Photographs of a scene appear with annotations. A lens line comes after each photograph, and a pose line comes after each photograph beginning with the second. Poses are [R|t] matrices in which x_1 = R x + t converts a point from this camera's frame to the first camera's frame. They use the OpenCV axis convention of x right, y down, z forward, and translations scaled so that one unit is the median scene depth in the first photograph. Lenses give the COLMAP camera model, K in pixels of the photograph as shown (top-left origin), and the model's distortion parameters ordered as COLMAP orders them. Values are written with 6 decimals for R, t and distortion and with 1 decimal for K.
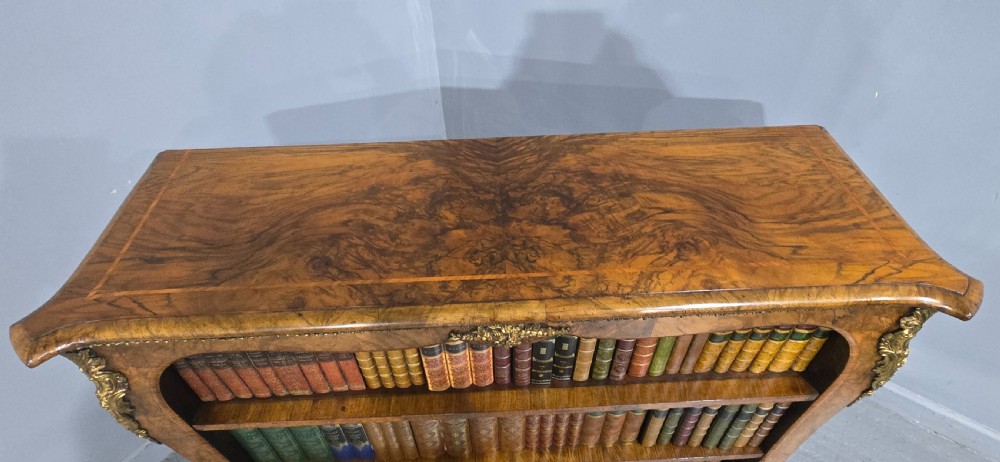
lens RADIAL K [[520.7, 0, 506.2], [0, 520.7, 235.0], [0, 0, 1]] dist [-0.004092, -0.000373]
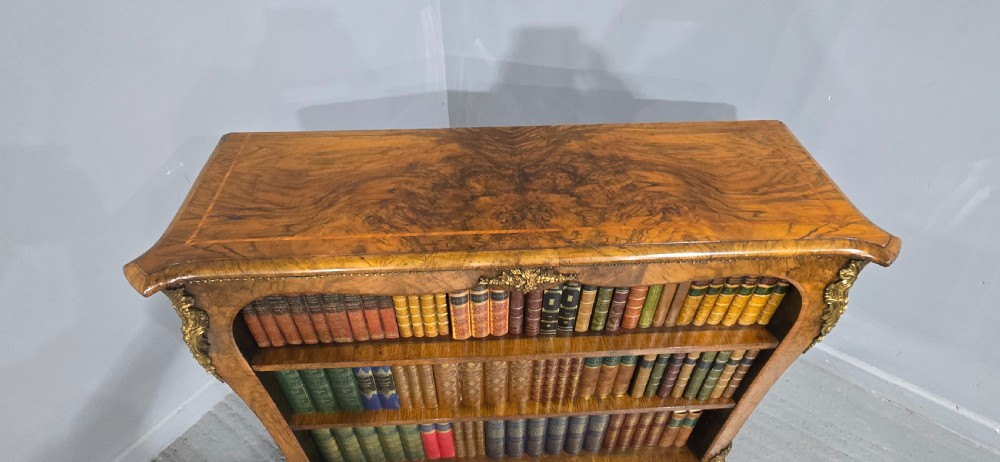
lens RADIAL K [[520.7, 0, 506.2], [0, 520.7, 235.0], [0, 0, 1]] dist [-0.004092, -0.000373]
pose [[0.999551, 0.008673, 0.028672, -0.074631], [-0.008036, 0.999720, -0.022251, 0.103622], [-0.028857, 0.022011, 0.999341, -0.215149]]
